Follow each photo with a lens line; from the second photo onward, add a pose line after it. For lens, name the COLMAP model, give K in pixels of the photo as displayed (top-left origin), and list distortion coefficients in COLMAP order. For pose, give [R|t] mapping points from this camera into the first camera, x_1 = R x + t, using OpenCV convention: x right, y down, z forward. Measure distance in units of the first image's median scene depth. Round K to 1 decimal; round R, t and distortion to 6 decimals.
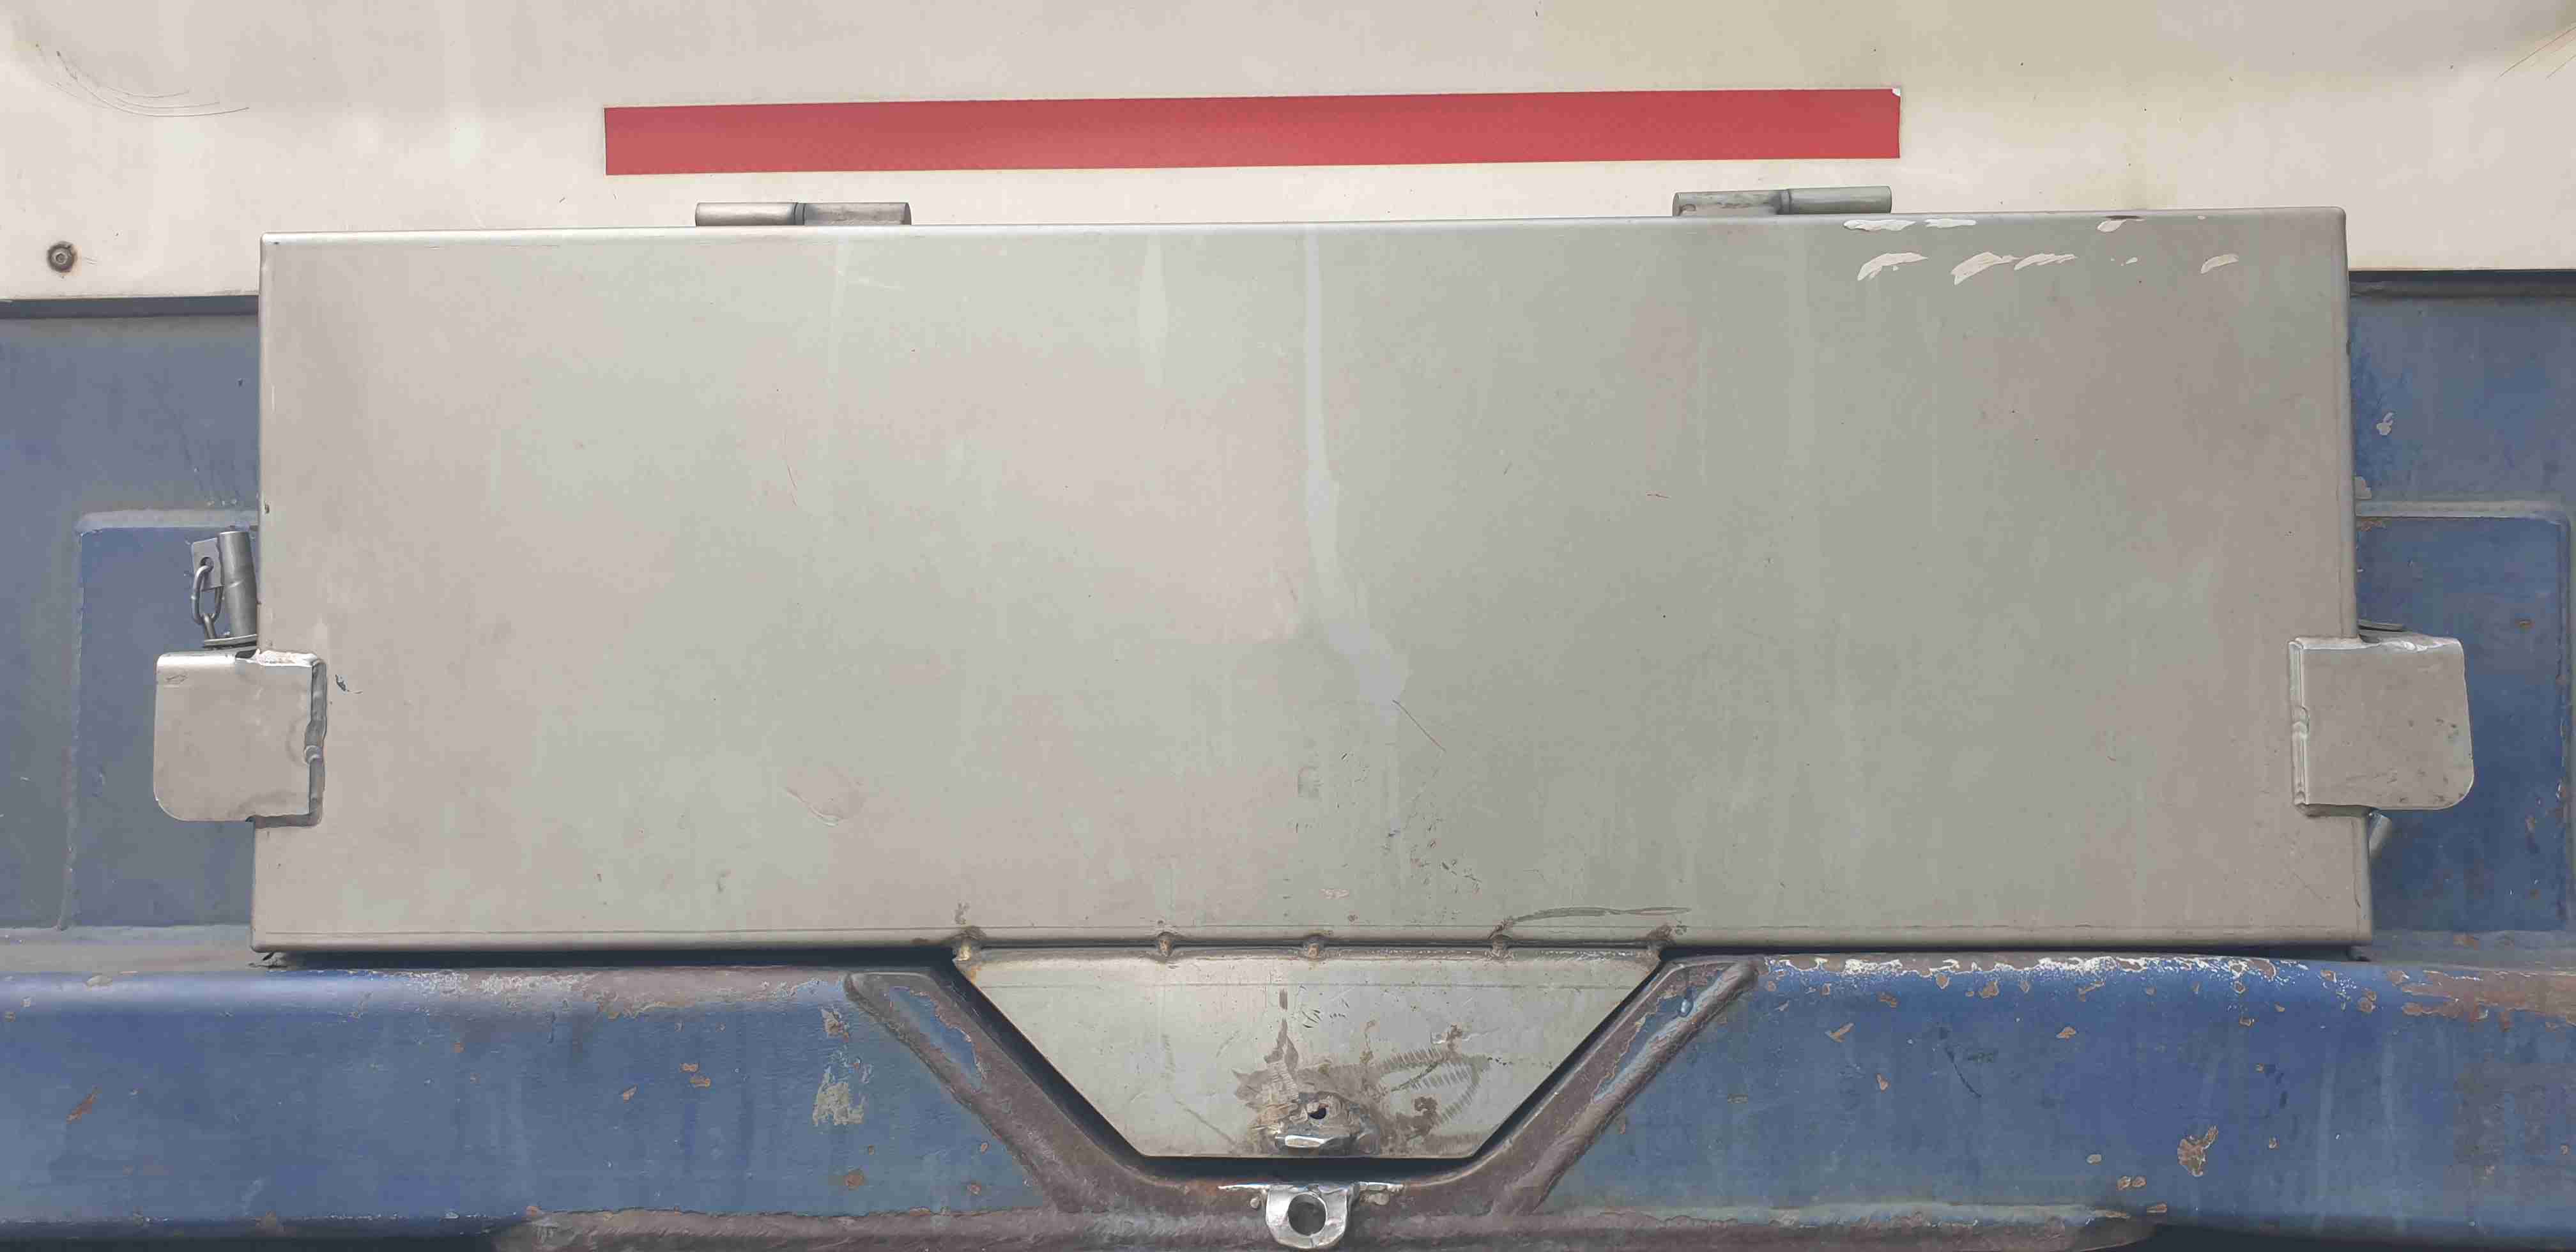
lens RADIAL K [[1976.7, 0, 1288.0], [0, 1976.7, 626.0], [0, 0, 1]] dist [0.077046, -0.149709]
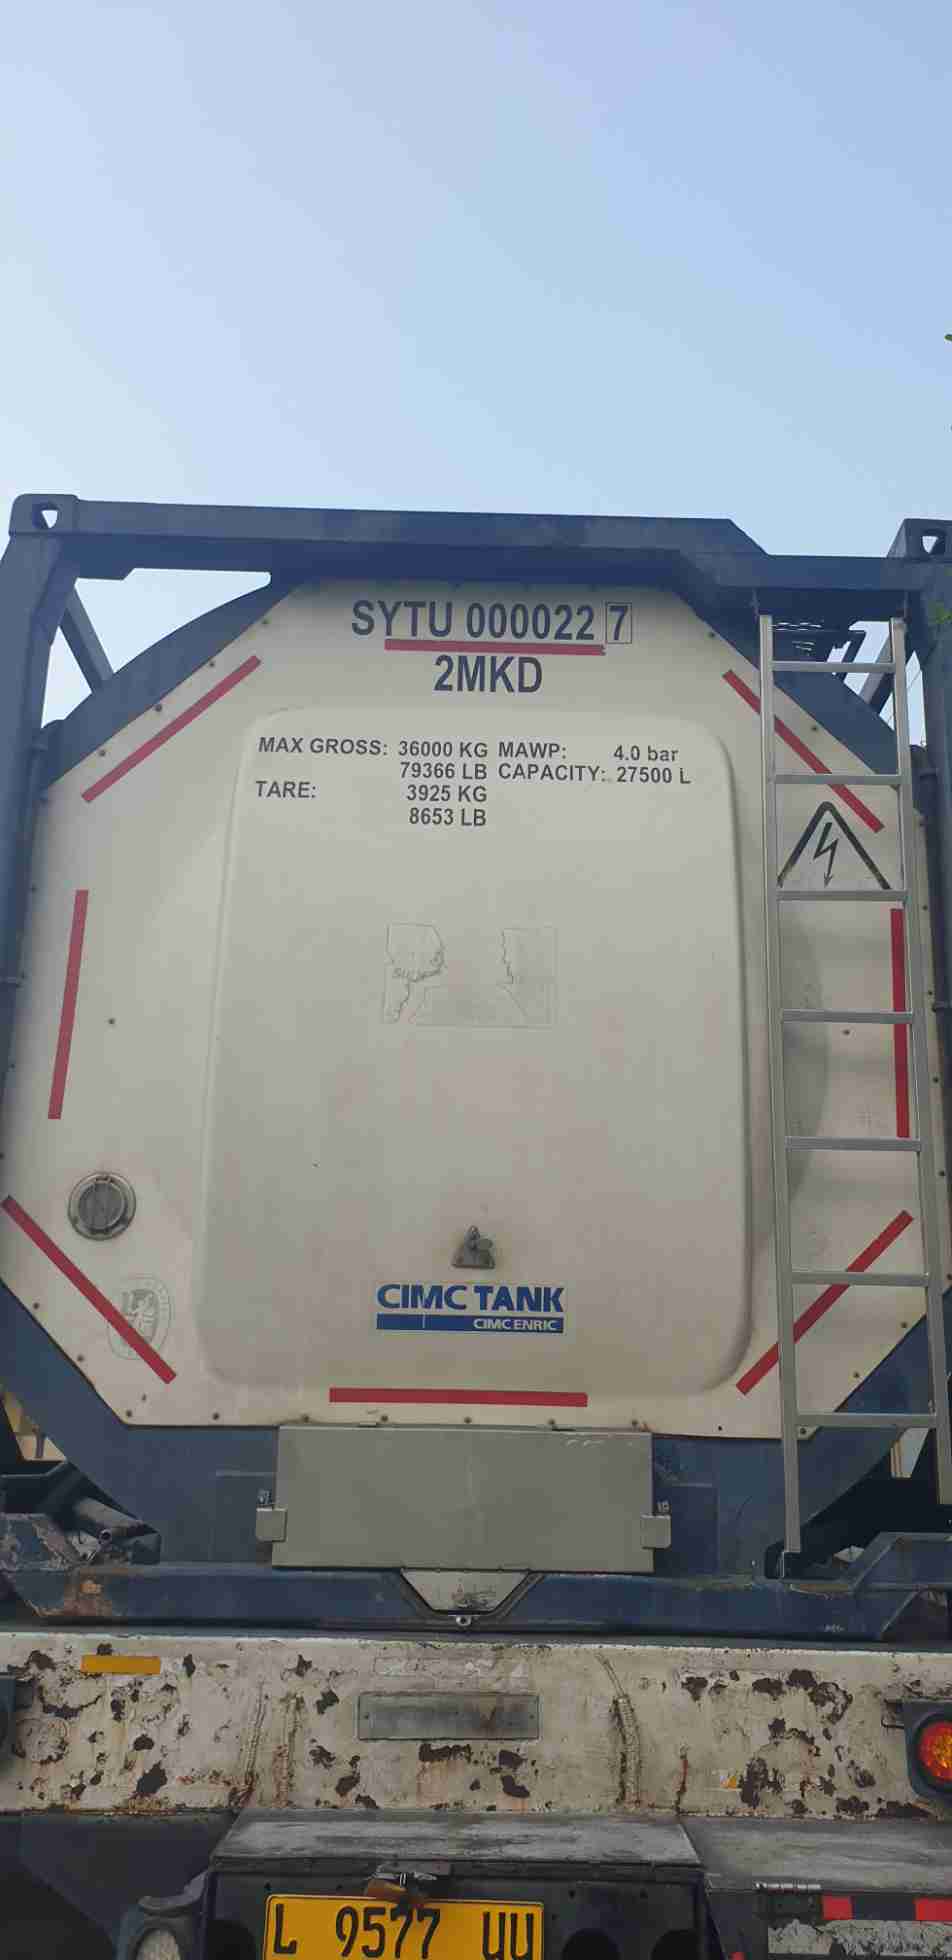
lens RADIAL K [[1502.9, 0, 503.6], [0, 1502.9, 993.2], [0, 0, 1]] dist [0.075808, -0.140179]
pose [[0.999046, 0.033866, 0.027556, -0.054070], [-0.026614, 0.972700, -0.230536, -0.430315], [-0.034611, 0.229583, 0.972674, -3.474349]]
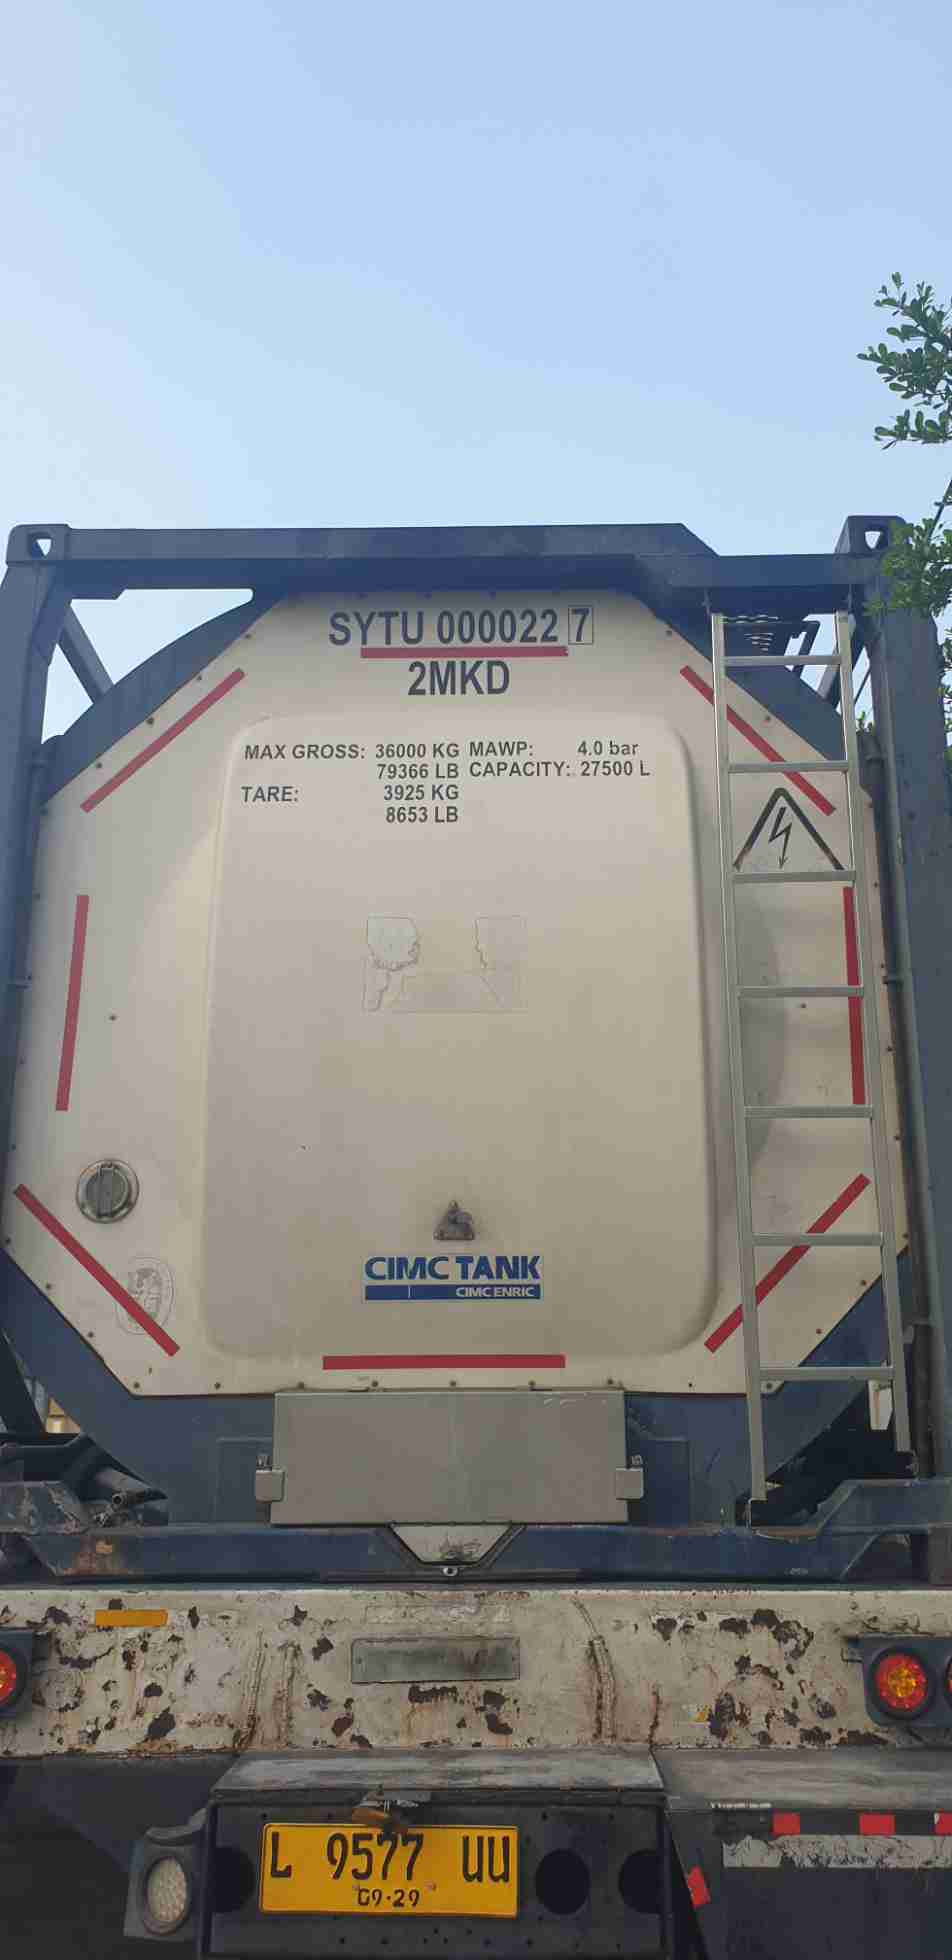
lens RADIAL K [[1504.1, 0, 498.8], [0, 1504.1, 937.4], [0, 0, 1]] dist [0.077046, -0.149709]
pose [[0.999981, 0.002722, 0.005587, 0.121149], [-0.001282, 0.969977, -0.243192, -0.432976], [-0.006082, 0.243180, 0.969962, -3.799887]]
